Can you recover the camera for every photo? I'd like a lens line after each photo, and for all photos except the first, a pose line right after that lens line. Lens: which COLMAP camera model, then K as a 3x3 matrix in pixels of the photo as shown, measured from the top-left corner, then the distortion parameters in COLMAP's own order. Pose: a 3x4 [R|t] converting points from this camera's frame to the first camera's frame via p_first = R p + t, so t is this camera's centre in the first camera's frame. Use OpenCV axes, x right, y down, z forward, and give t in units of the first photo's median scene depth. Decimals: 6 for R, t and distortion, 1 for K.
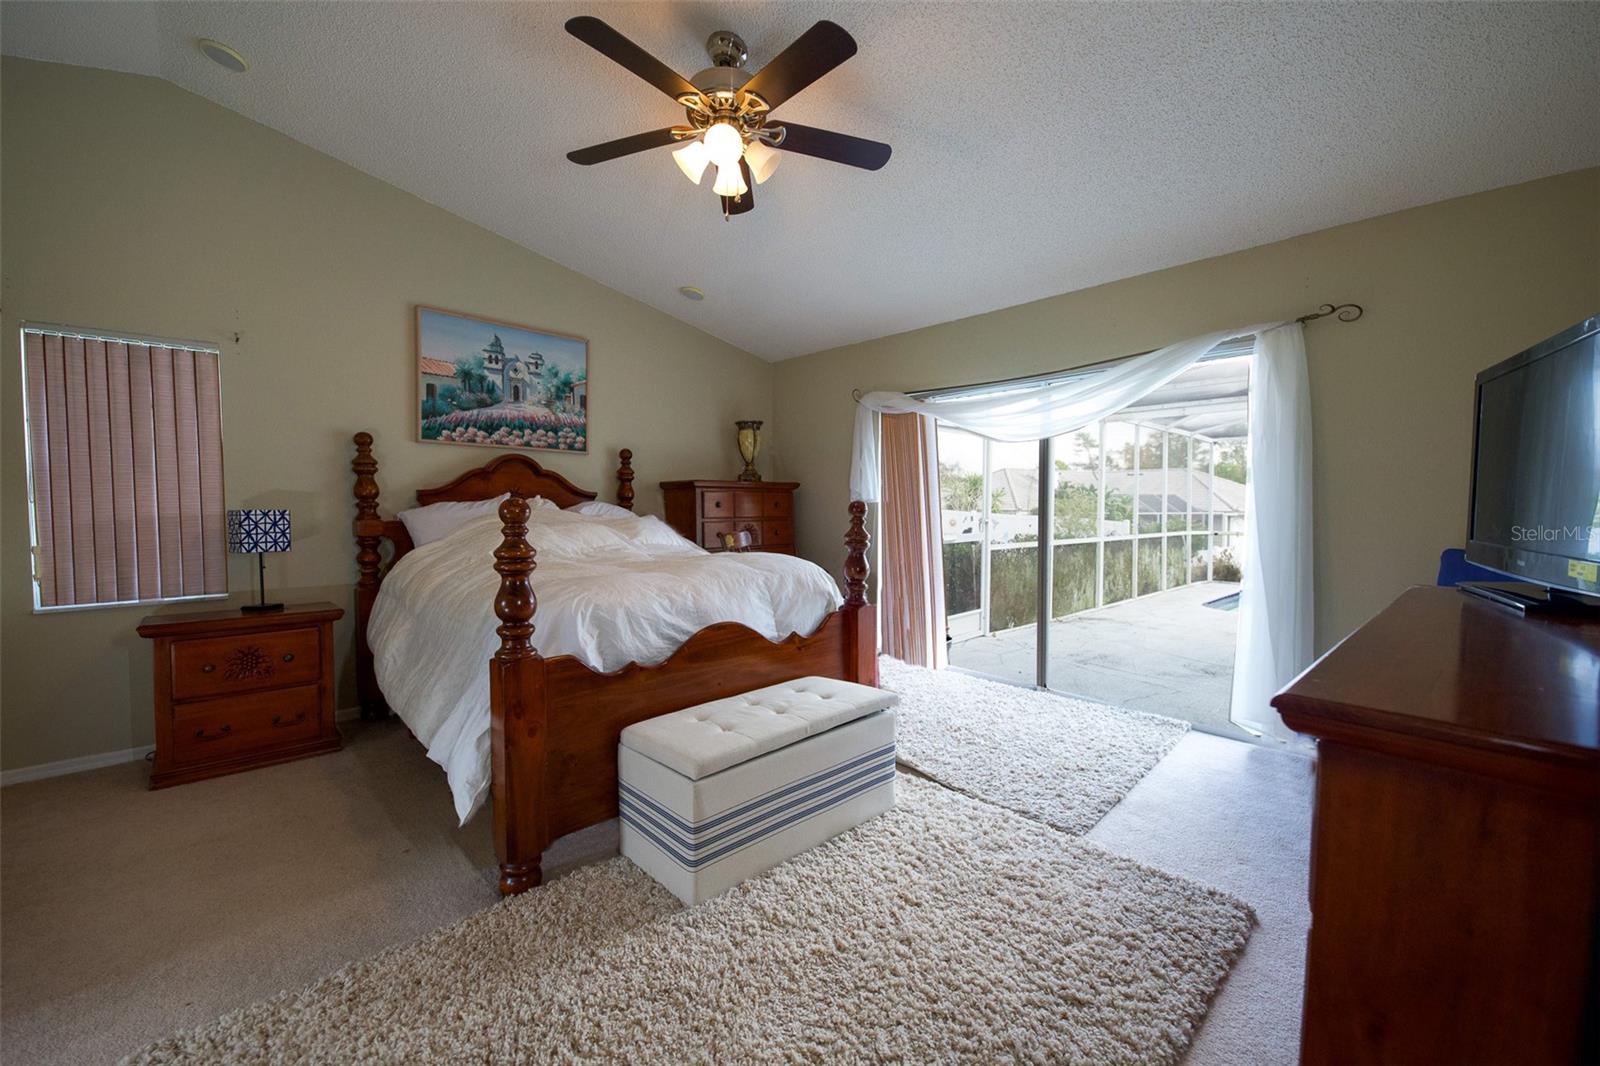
lens RADIAL K [[655.6, 0, 782.1], [0, 655.6, 530.8], [0, 0, 1]] dist [0.014223, -0.009796]
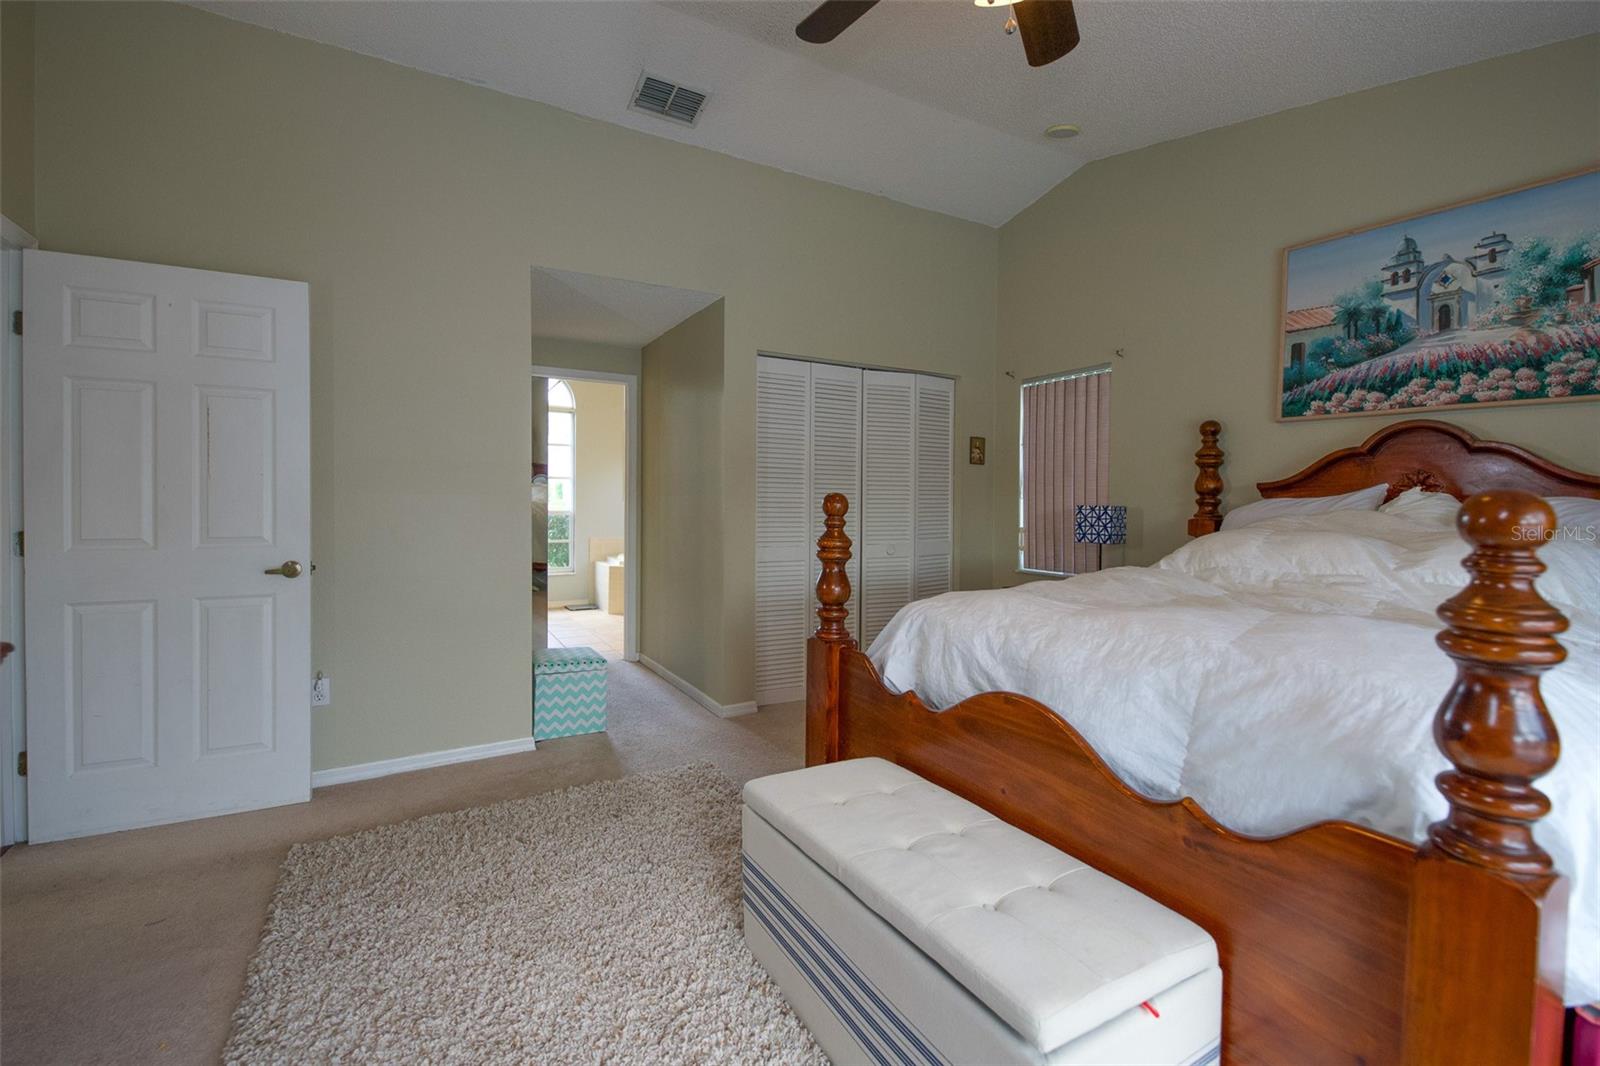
lens RADIAL K [[655.6, 0, 782.1], [0, 655.6, 530.8], [0, 0, 1]] dist [0.014223, -0.009796]
pose [[-0.214719, 0.046894, -0.975549, 0.336296], [-0.042369, 0.997459, 0.057273, -0.023666], [0.975756, 0.053631, -0.212187, 0.564174]]
